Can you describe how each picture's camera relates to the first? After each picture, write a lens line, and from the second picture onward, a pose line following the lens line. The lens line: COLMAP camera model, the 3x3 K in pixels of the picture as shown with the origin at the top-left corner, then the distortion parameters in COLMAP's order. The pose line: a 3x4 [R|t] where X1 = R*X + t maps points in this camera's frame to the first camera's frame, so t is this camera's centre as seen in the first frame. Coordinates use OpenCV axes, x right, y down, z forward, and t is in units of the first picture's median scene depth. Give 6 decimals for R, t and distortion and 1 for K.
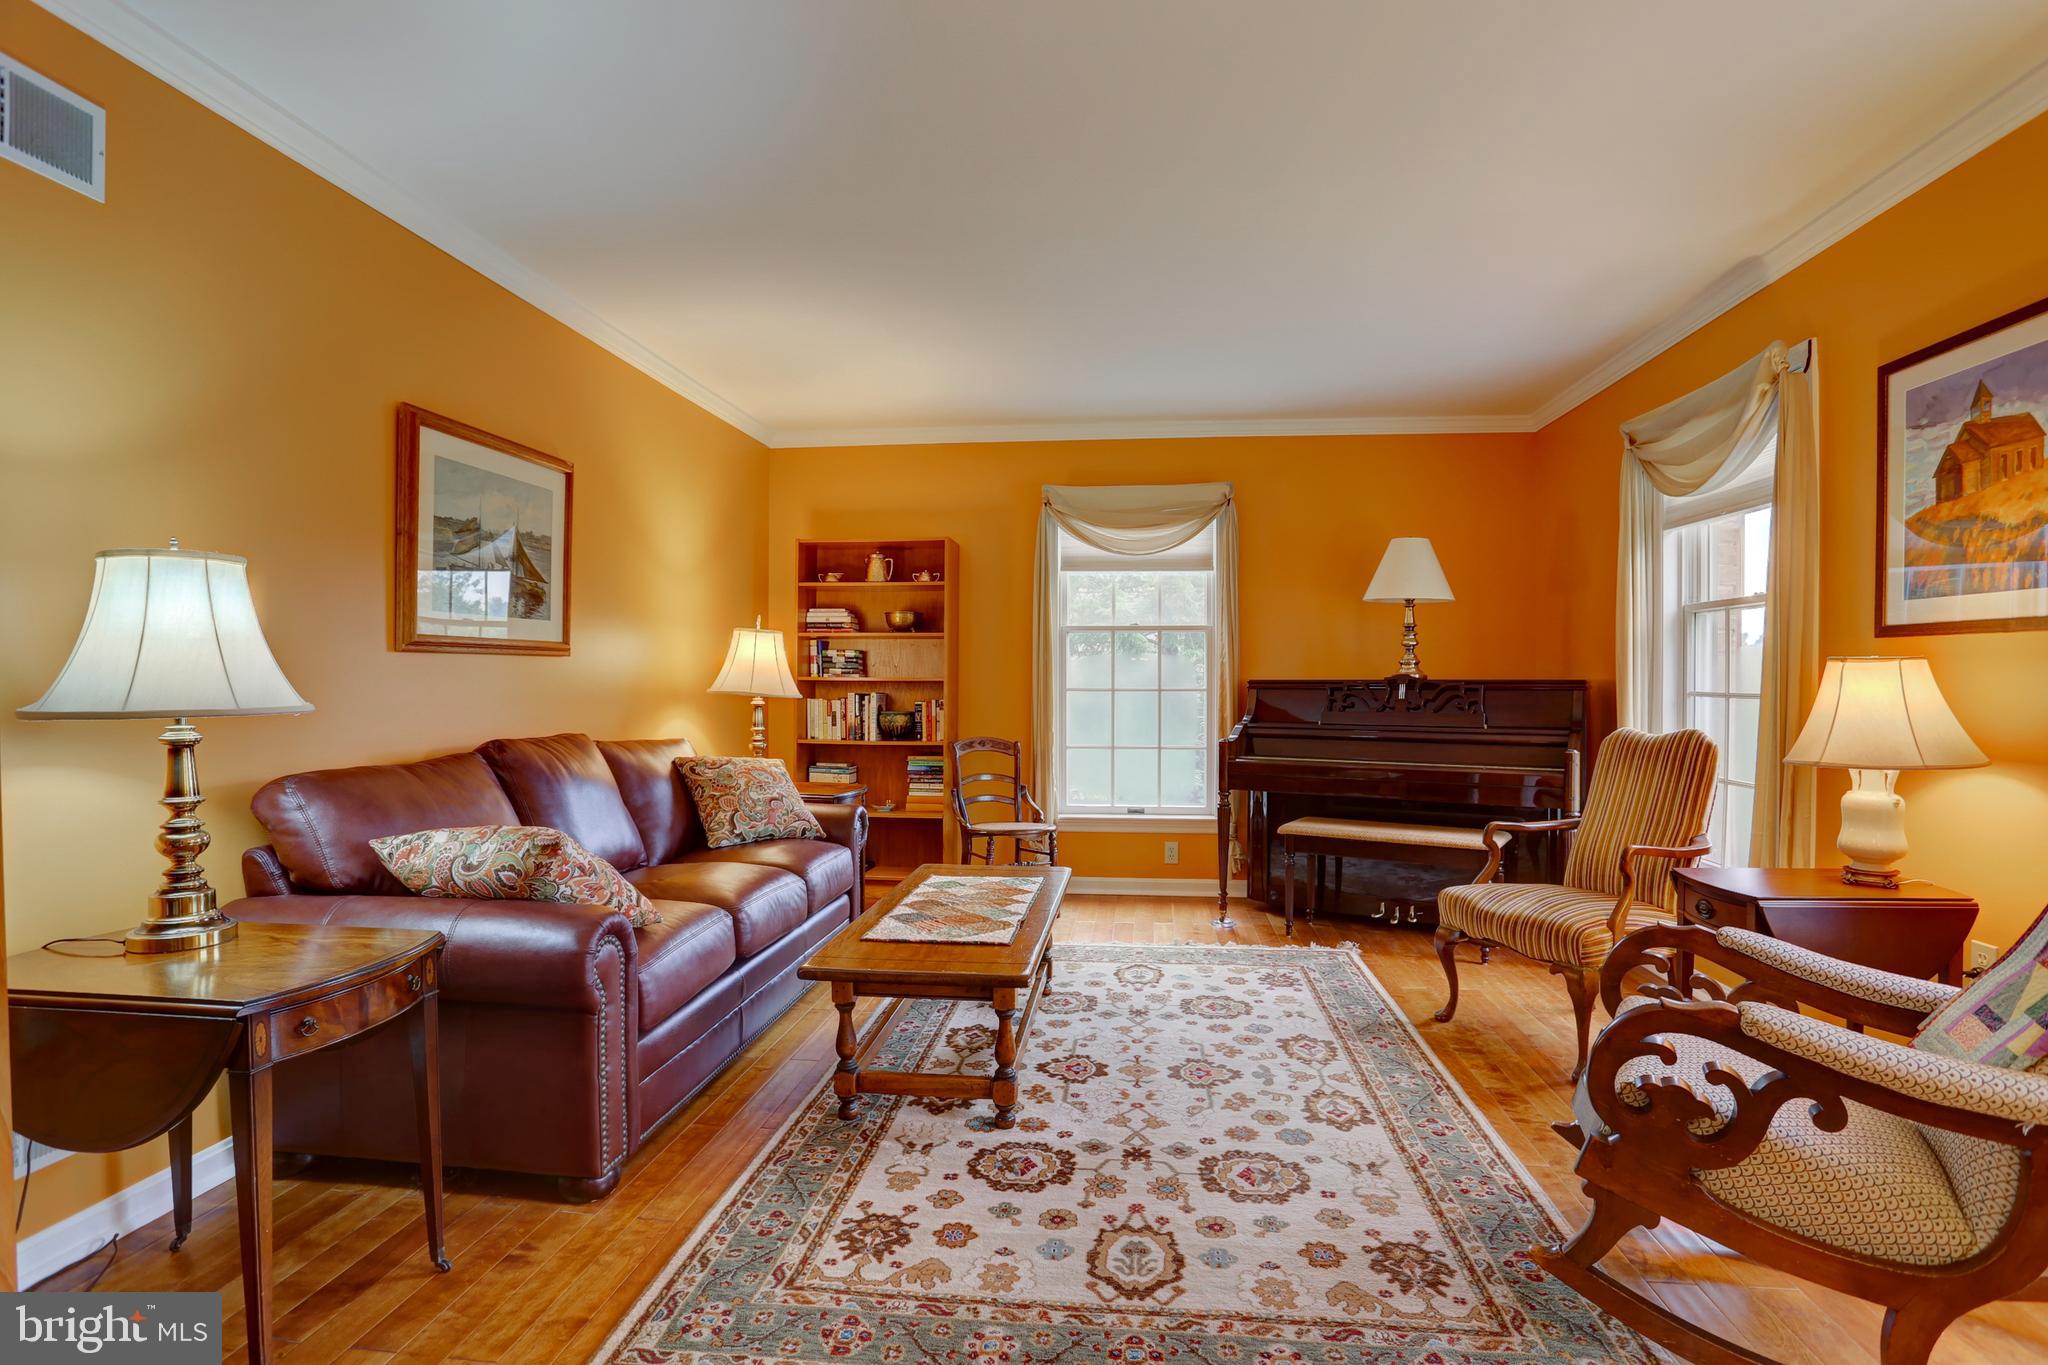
lens RADIAL K [[1003.2, 0, 1027.4], [0, 1003.2, 688.0], [0, 0, 1]] dist [-0.084340, 0.043279]
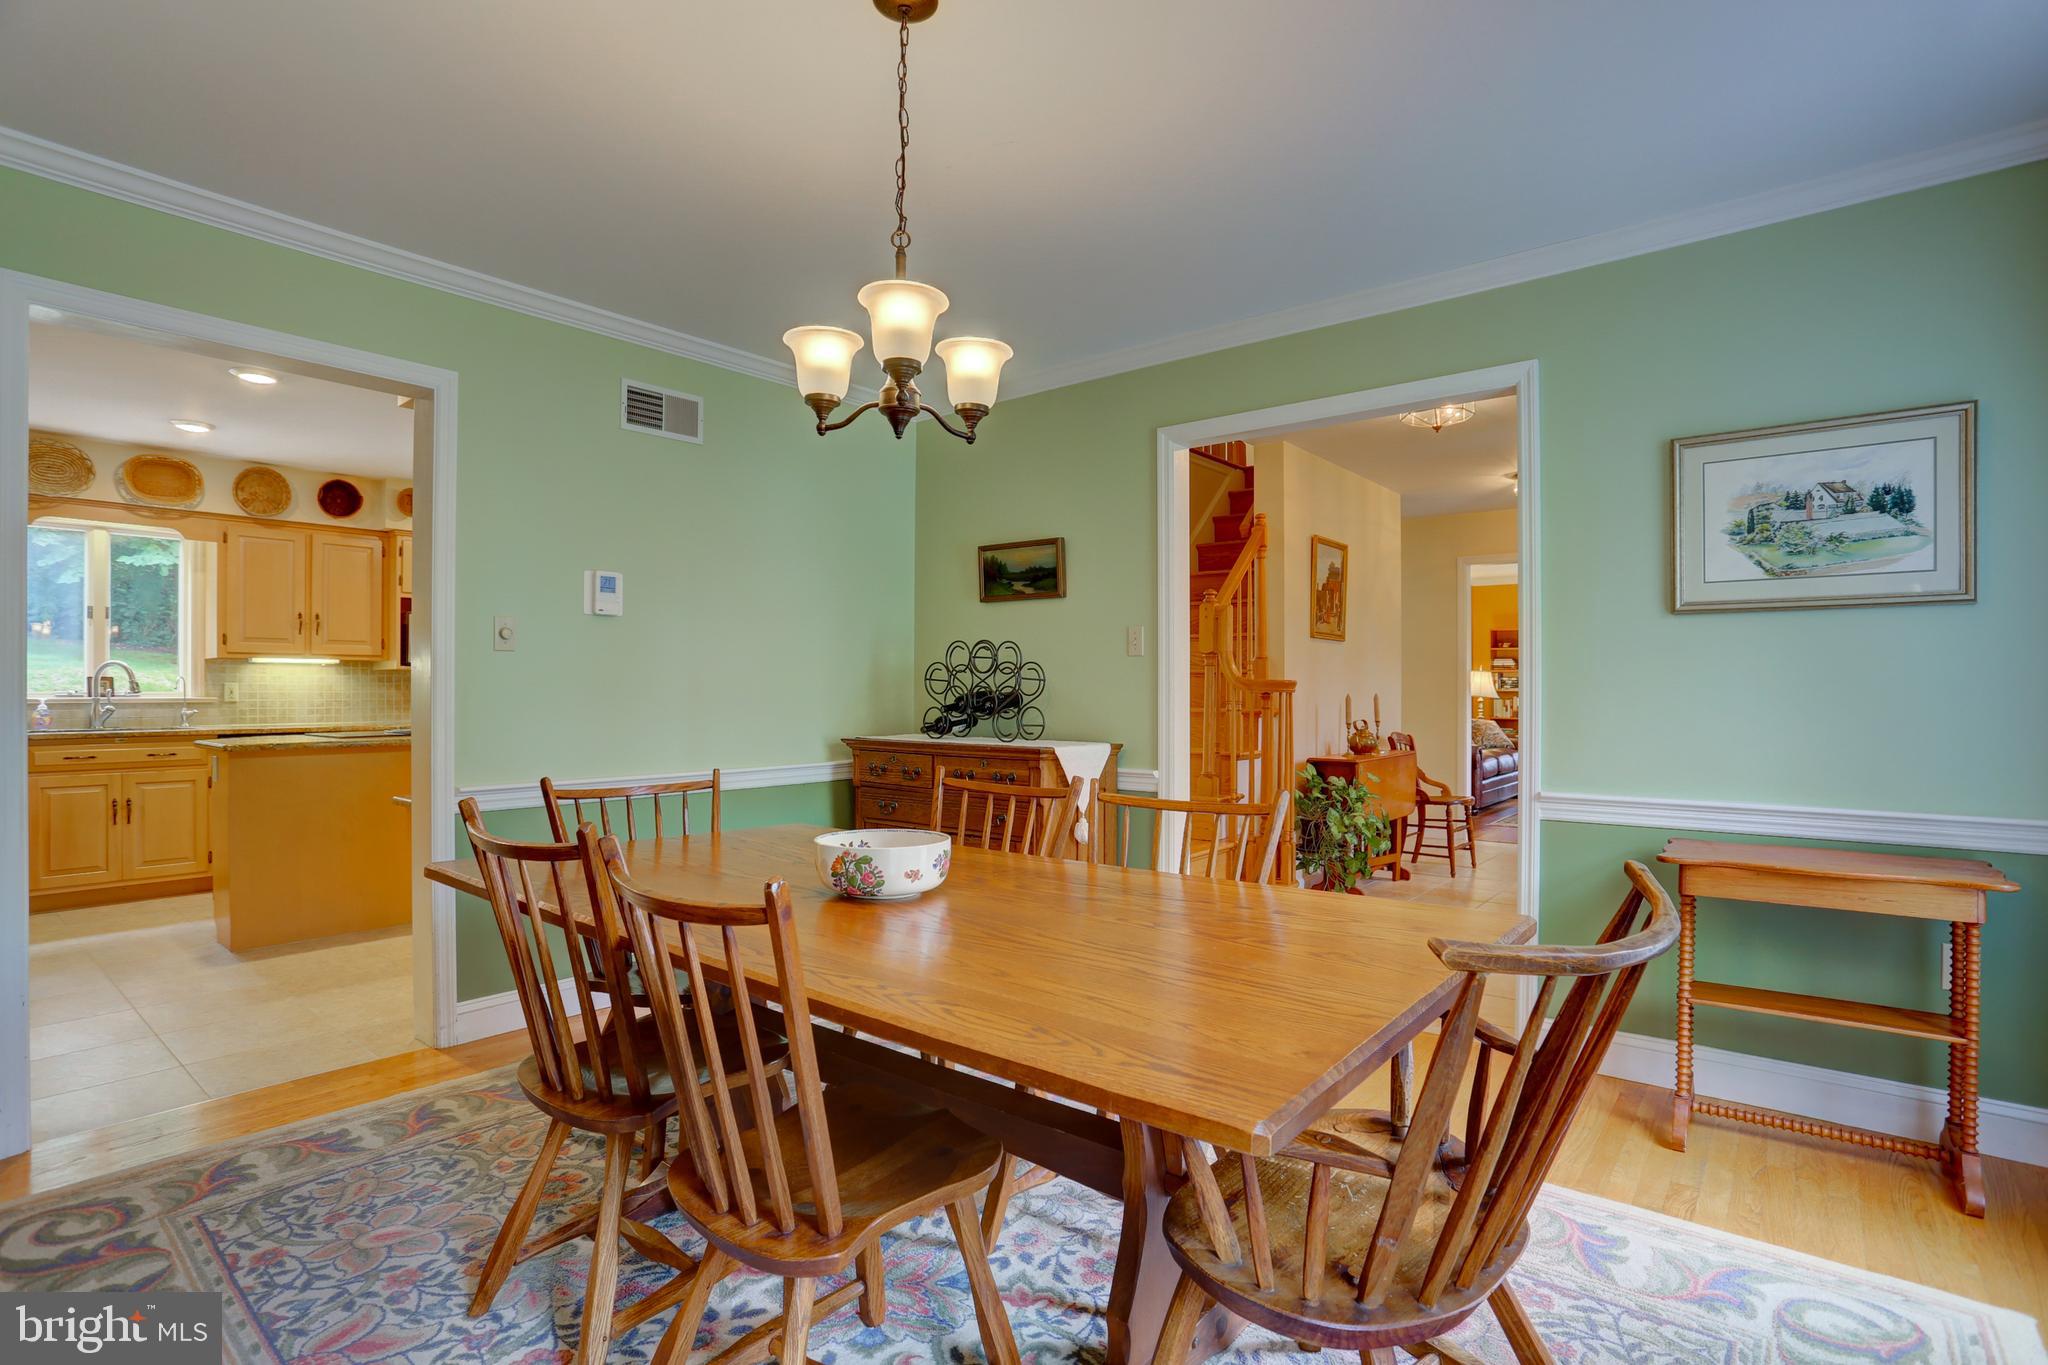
lens RADIAL K [[997.1, 0, 1023.0], [0, 997.1, 688.3], [0, 0, 1]] dist [-0.061070, 0.024250]
pose [[0.844748, -0.002207, -0.535159, 0.073739], [-0.004056, 0.999936, -0.010526, 0.014217], [0.535148, 0.011062, 0.844686, -1.469141]]
